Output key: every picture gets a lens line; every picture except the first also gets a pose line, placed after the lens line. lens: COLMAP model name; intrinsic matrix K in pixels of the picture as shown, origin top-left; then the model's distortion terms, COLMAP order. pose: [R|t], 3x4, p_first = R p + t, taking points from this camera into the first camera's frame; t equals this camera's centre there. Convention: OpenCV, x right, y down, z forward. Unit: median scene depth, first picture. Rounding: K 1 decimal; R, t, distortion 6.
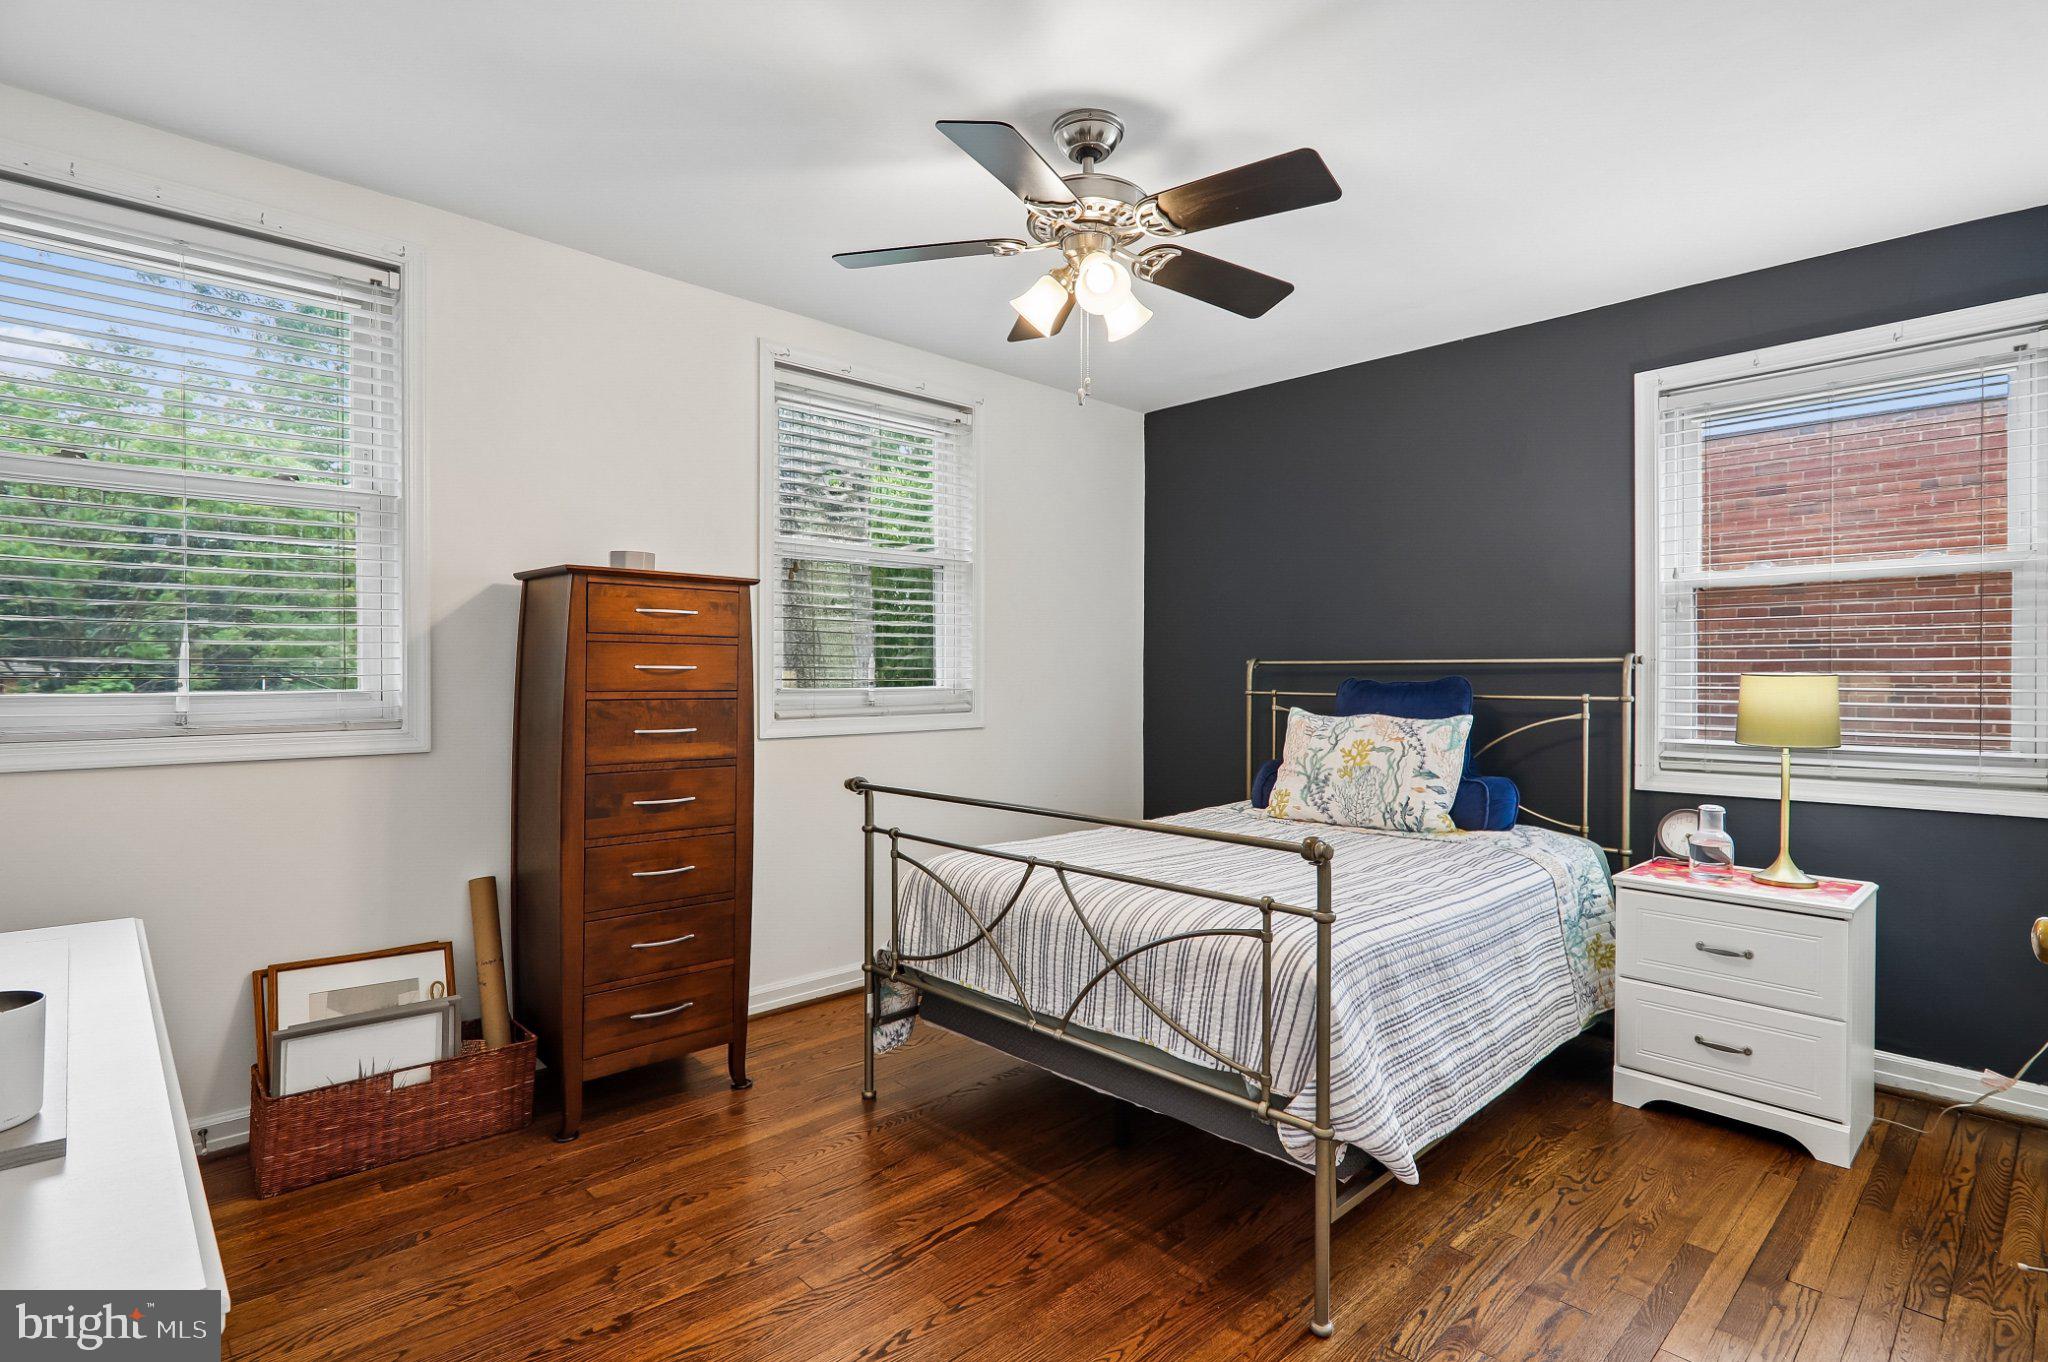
lens RADIAL K [[997.9, 0, 1038.5], [0, 997.9, 680.0], [0, 0, 1]] dist [0.003014, -0.001058]
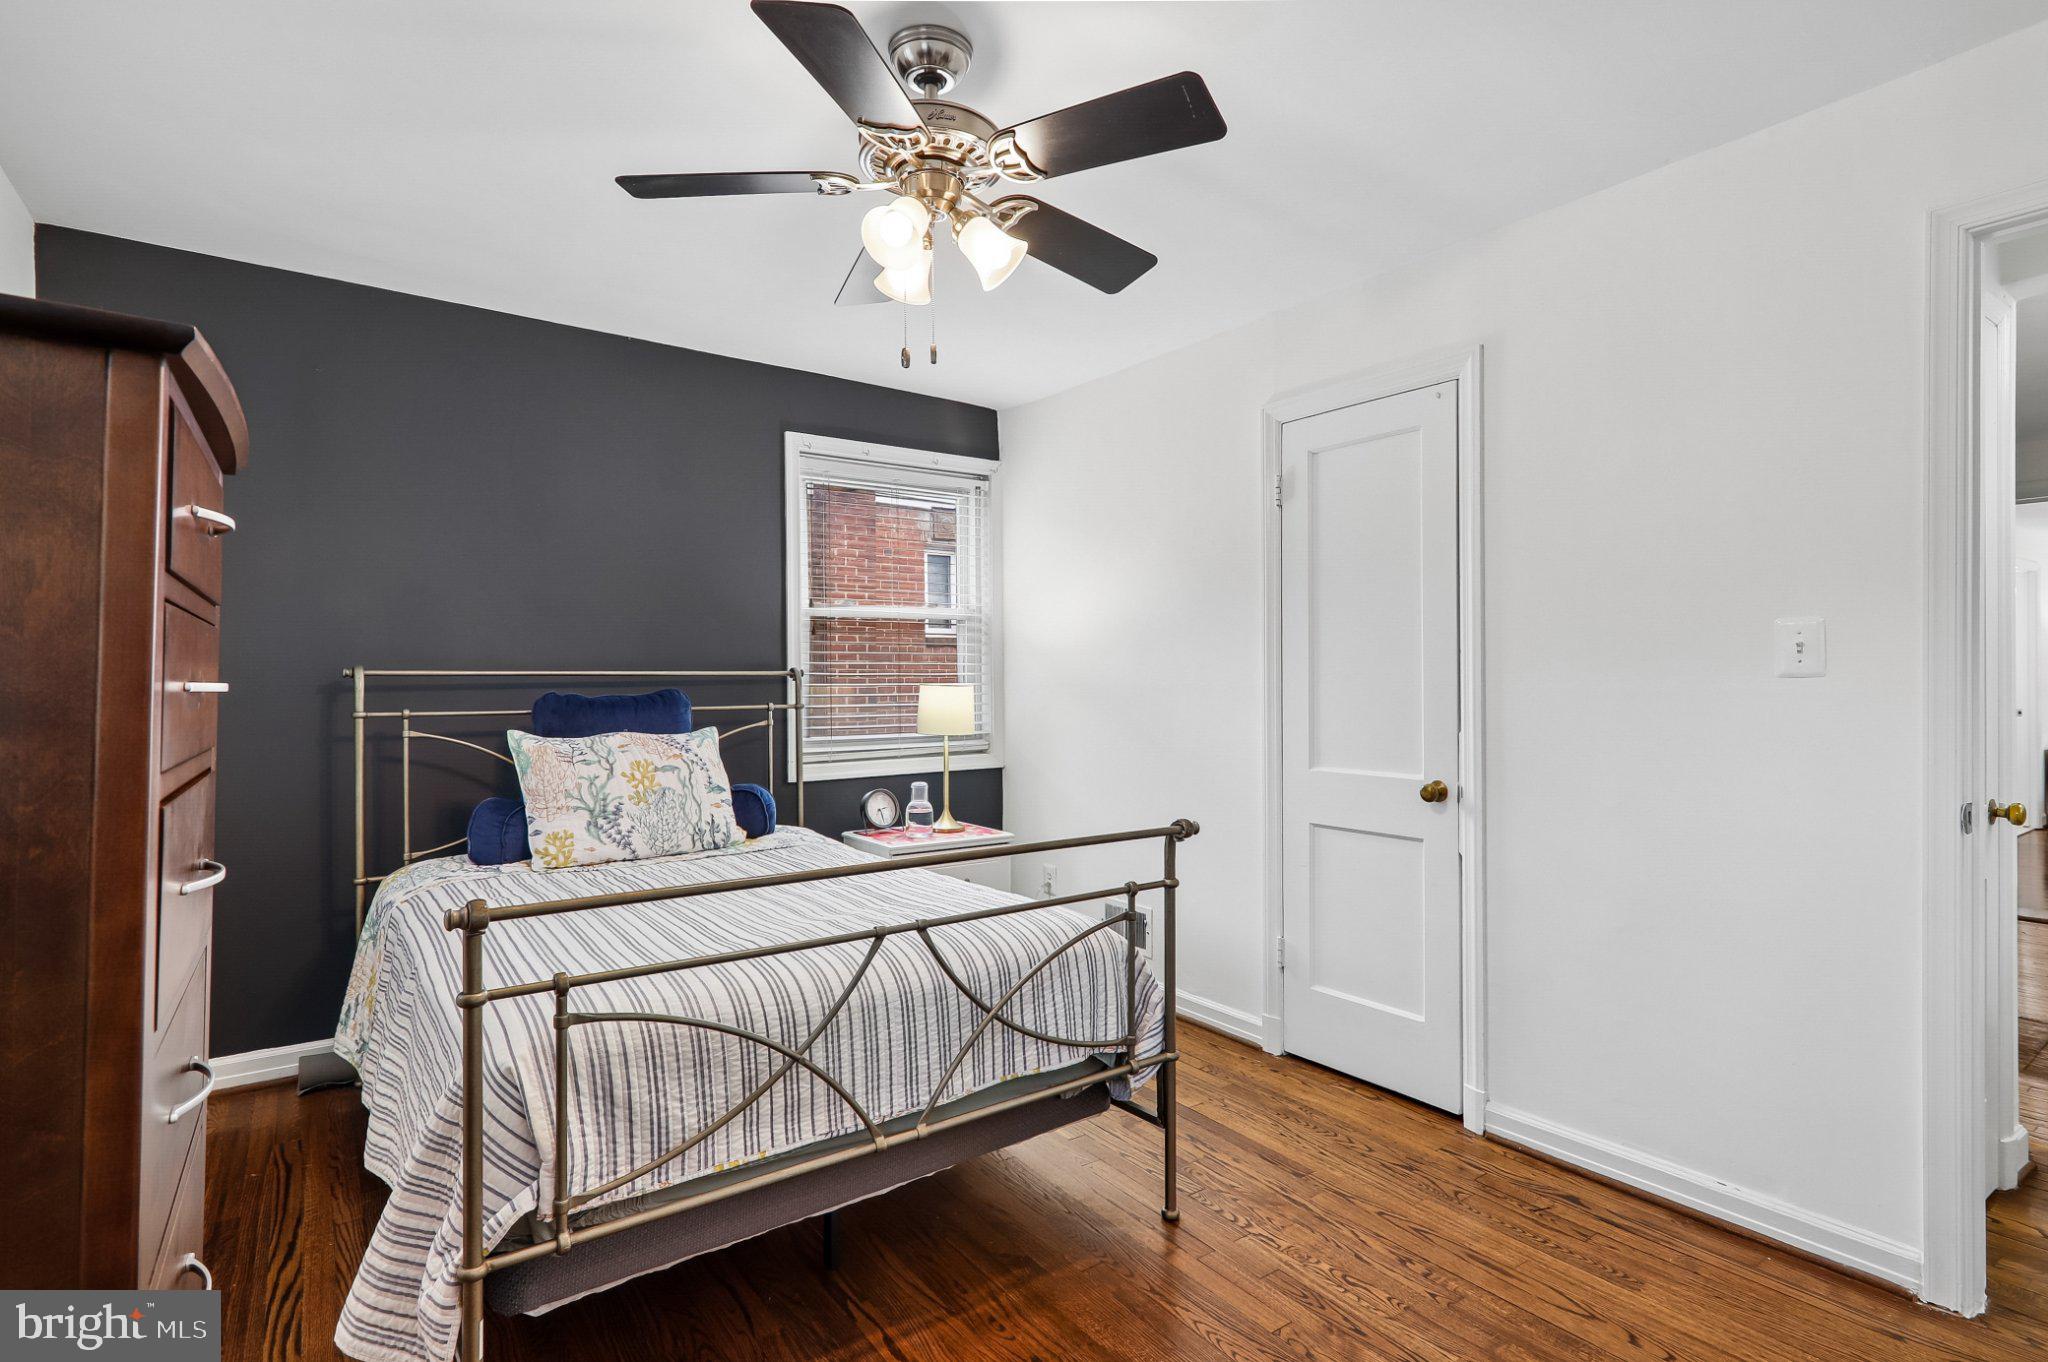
lens RADIAL K [[997.9, 0, 1043.6], [0, 997.9, 680.9], [0, 0, 1]] dist [0.003014, -0.001058]
pose [[0.145142, -0.003105, 0.989406, -0.596386], [0.009627, 0.999952, 0.001726, -0.011363], [-0.989364, 0.009274, 0.145165, 0.598131]]
